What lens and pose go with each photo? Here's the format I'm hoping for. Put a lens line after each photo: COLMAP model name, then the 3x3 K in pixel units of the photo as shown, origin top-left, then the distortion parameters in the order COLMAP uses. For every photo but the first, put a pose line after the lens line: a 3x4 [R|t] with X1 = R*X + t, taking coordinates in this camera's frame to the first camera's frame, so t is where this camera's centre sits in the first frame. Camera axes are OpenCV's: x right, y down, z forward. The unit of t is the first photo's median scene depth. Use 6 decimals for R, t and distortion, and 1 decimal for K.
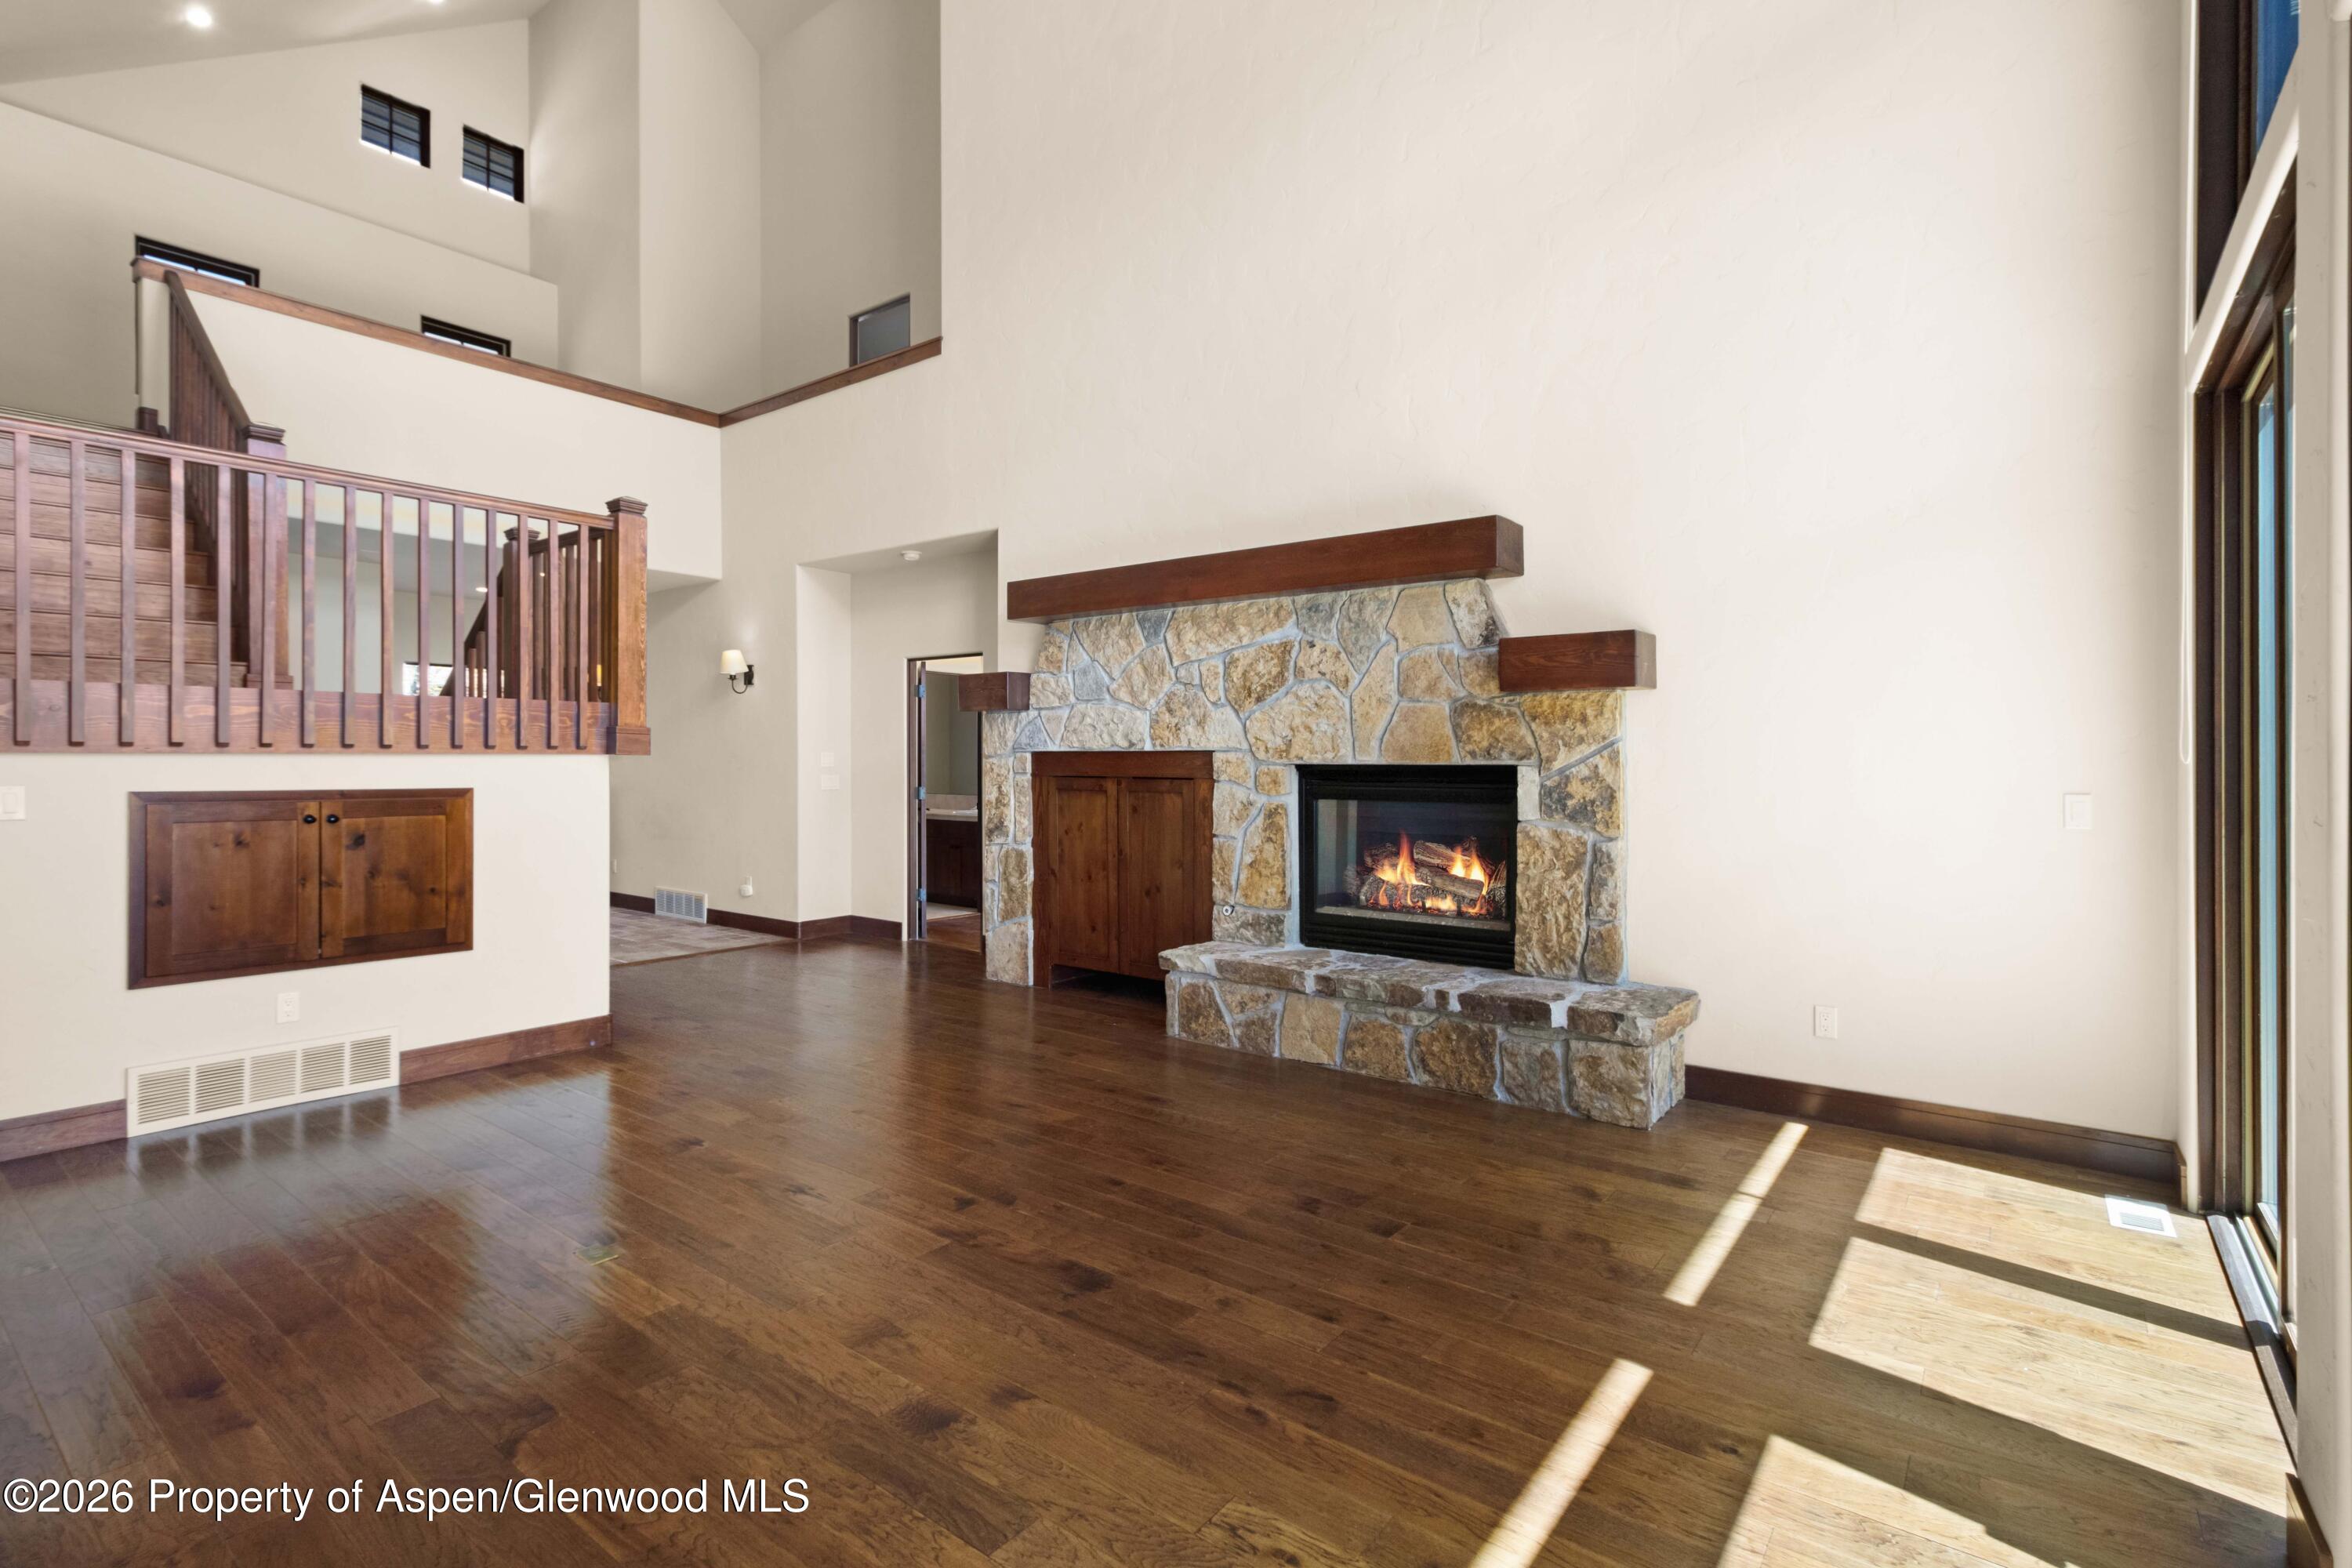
lens RADIAL K [[1092.0, 0, 1169.6], [0, 1092.0, 781.7], [0, 0, 1]] dist [-0.000202, -0.003603]
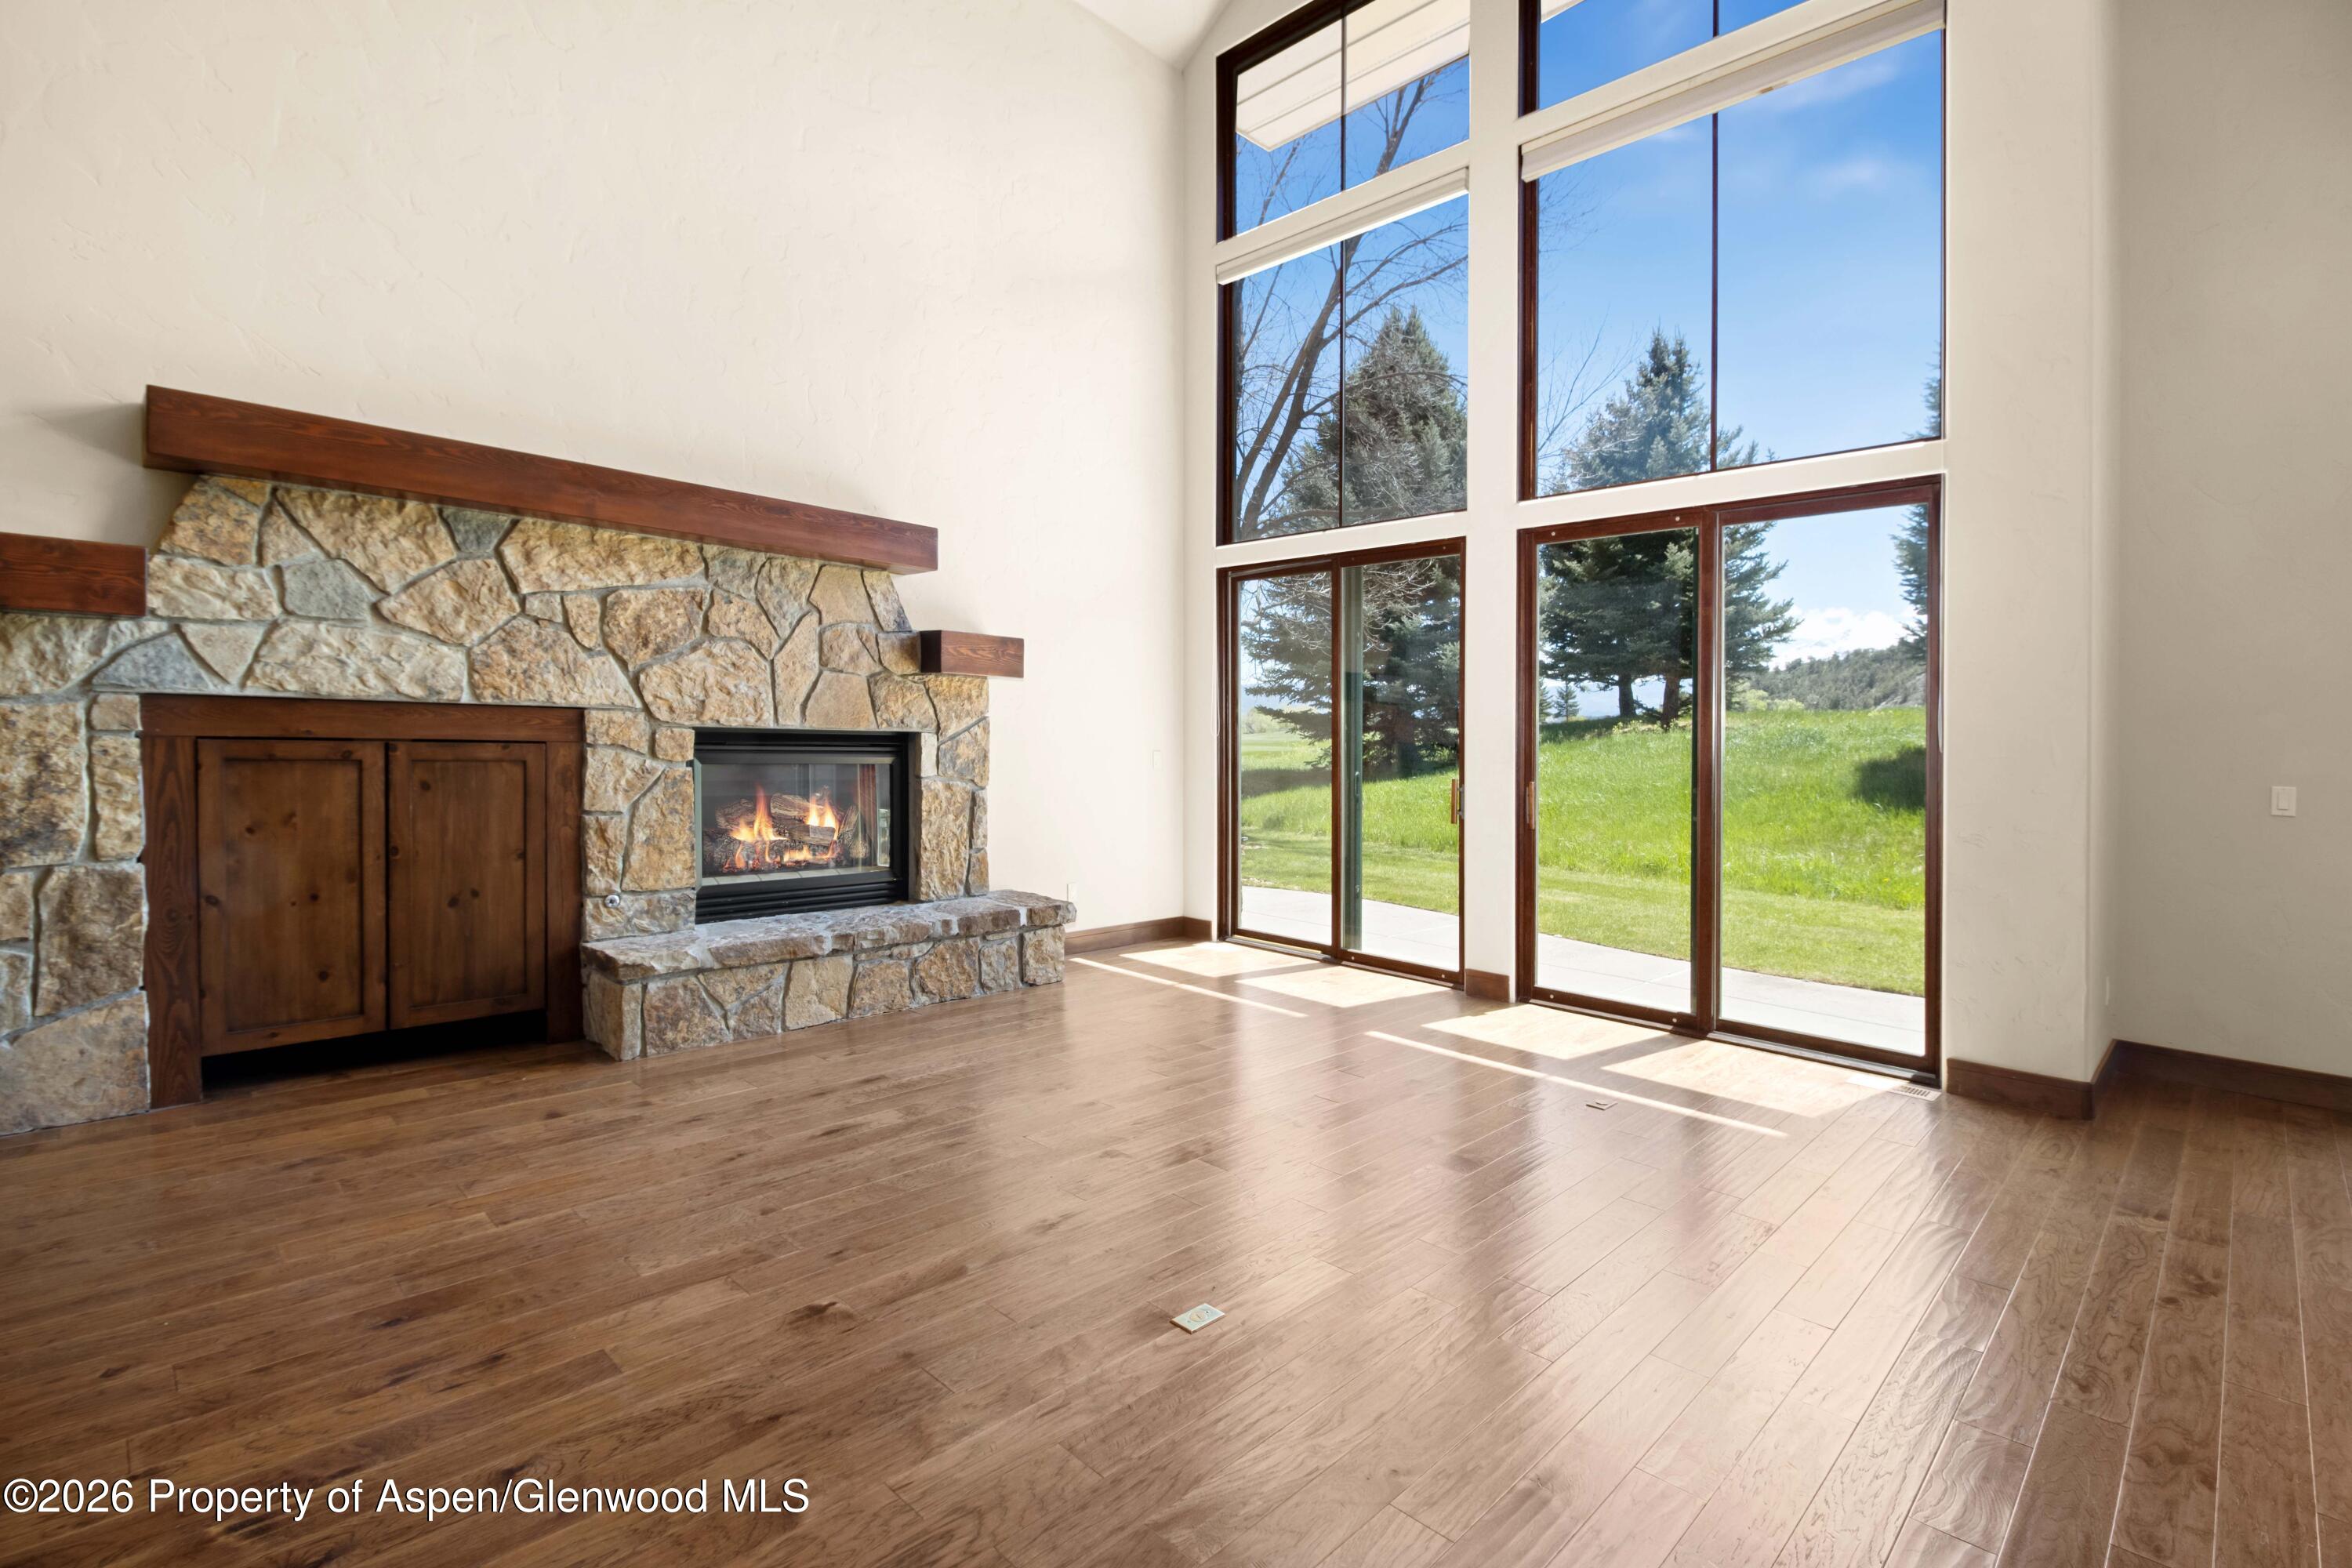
lens RADIAL K [[1092.0, 0, 1169.7], [0, 1092.0, 733.3], [0, 0, 1]] dist [-0.000202, -0.003603]
pose [[0.117195, -0.000111, 0.993109, -0.788605], [-0.009986, 0.999949, 0.001290, -0.016366], [-0.993059, -0.010069, 0.117188, 0.526262]]
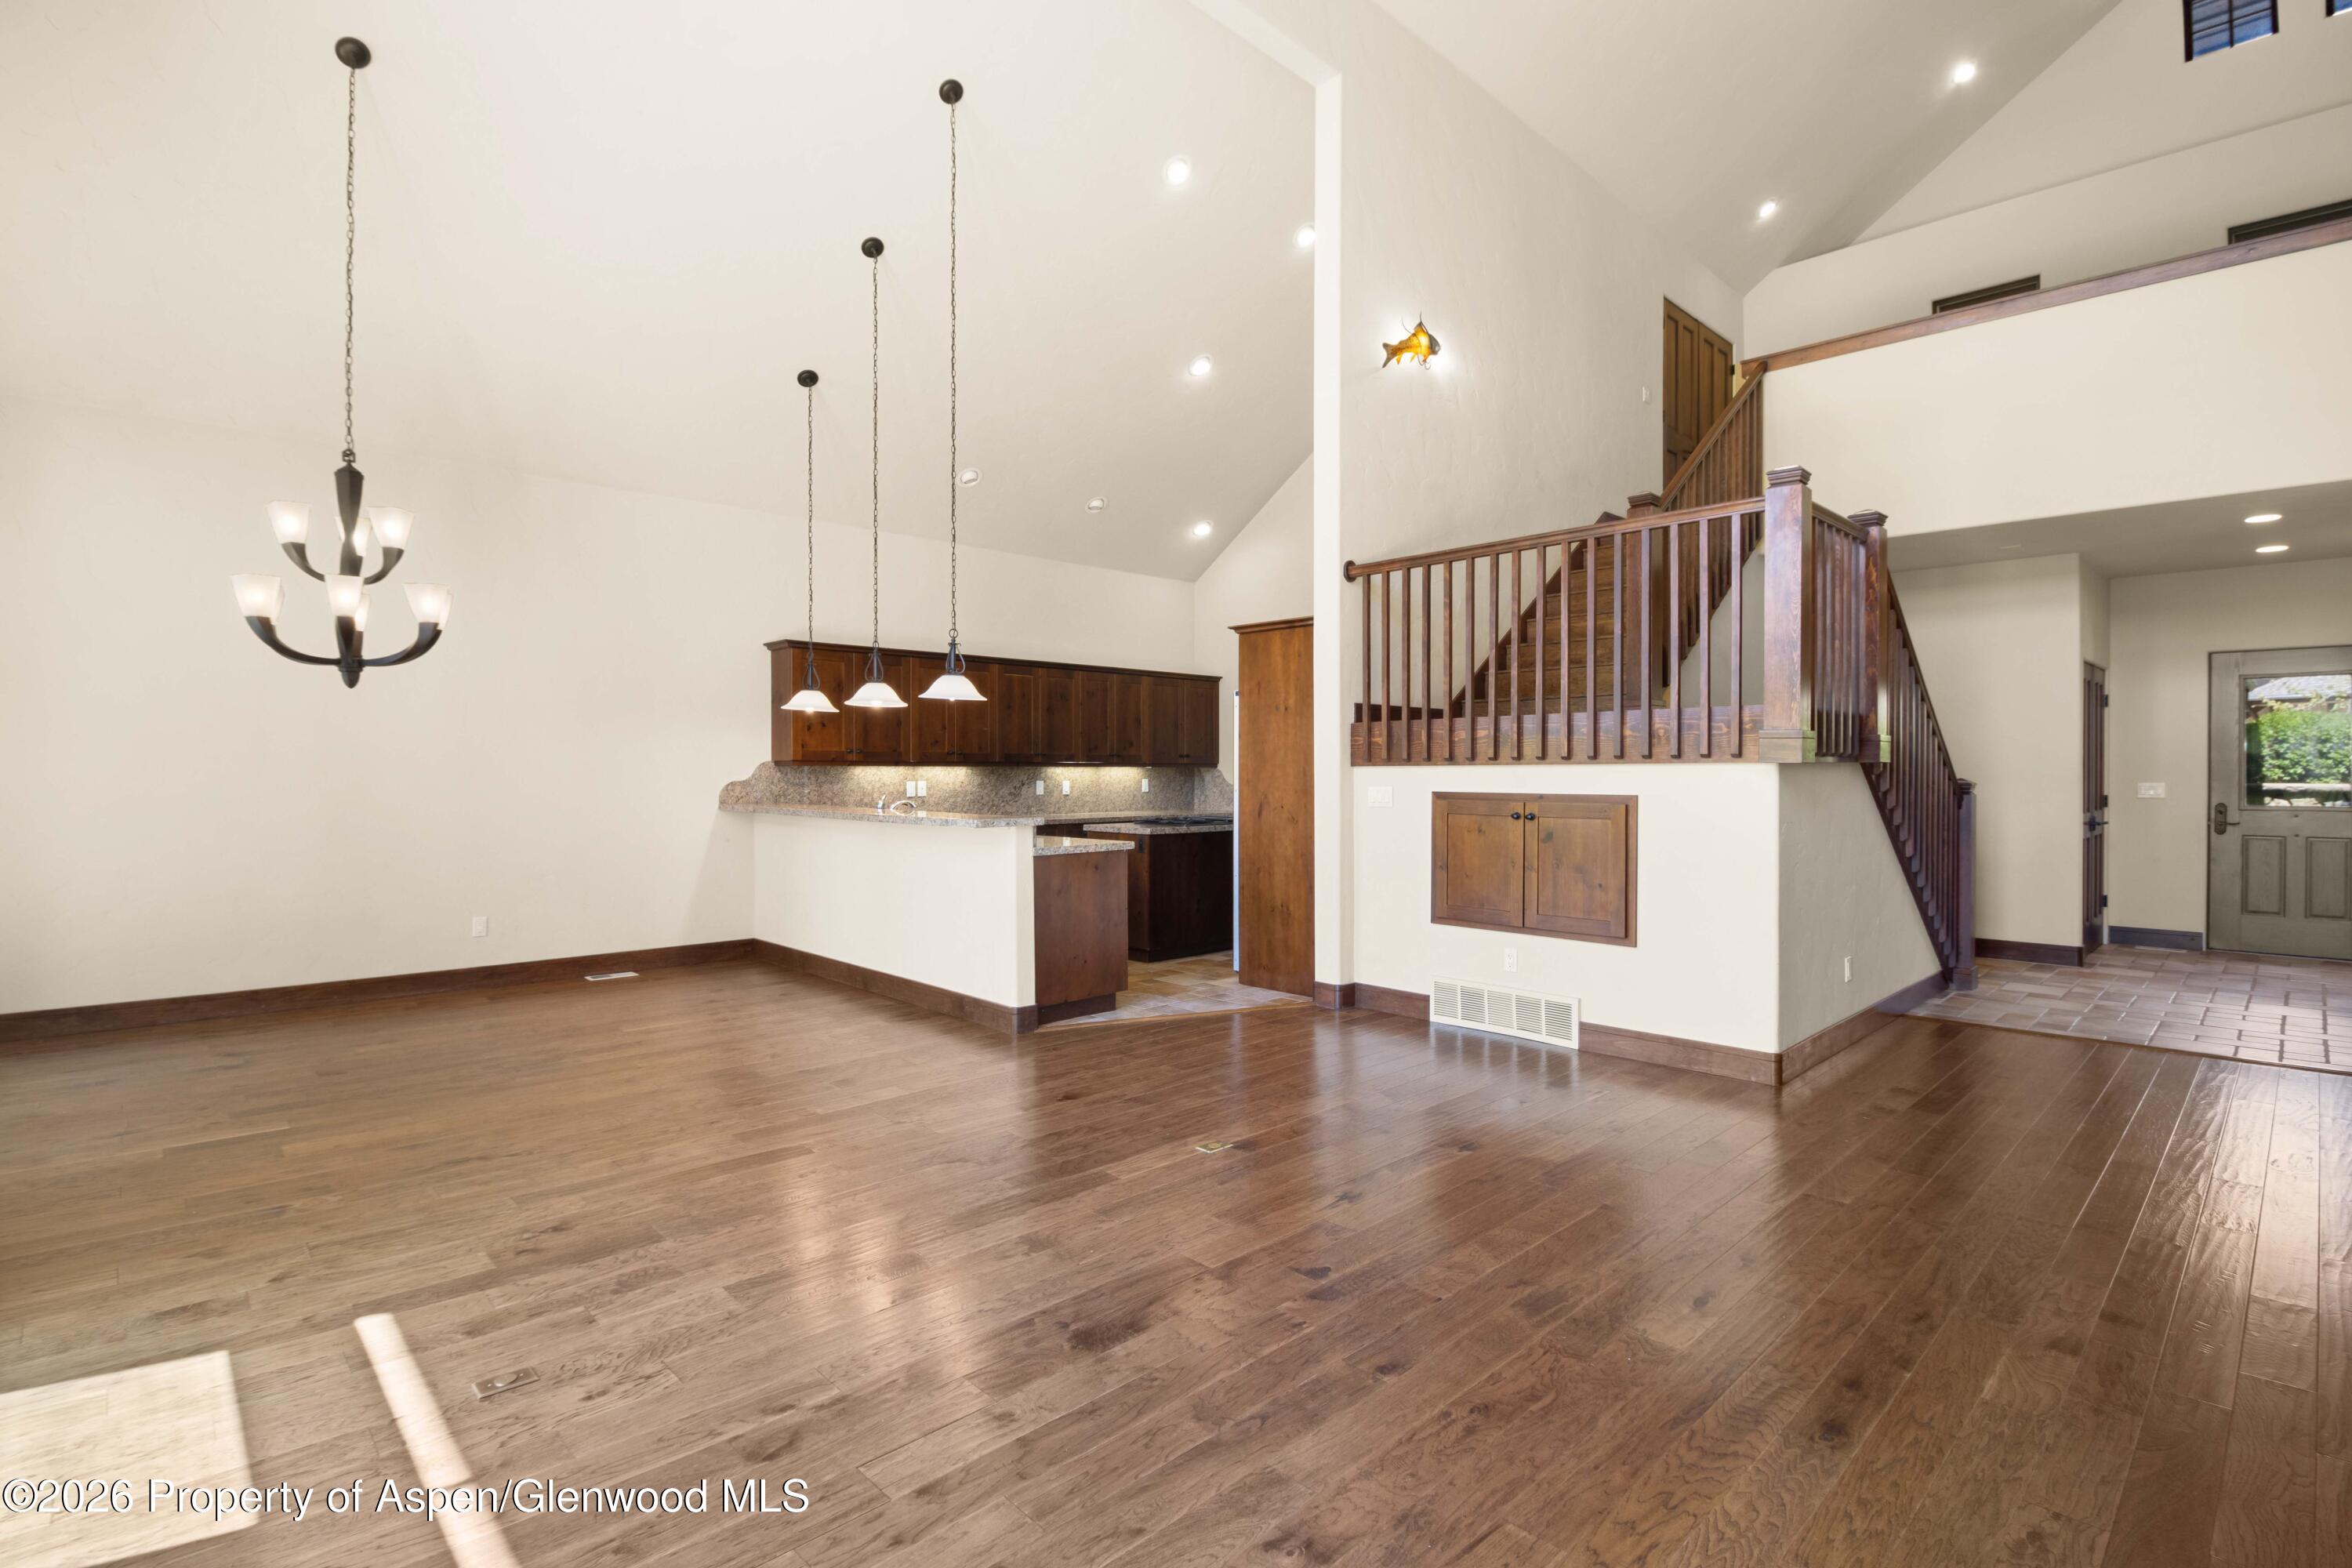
lens RADIAL K [[1092.0, 0, 1176.4], [0, 1092.0, 770.7], [0, 0, 1]] dist [-0.000202, -0.003603]
pose [[-0.132704, -0.003737, -0.991149, 0.445919], [-0.015051, 0.999885, -0.001755, -0.009200], [0.991041, 0.014685, -0.132745, 0.638124]]
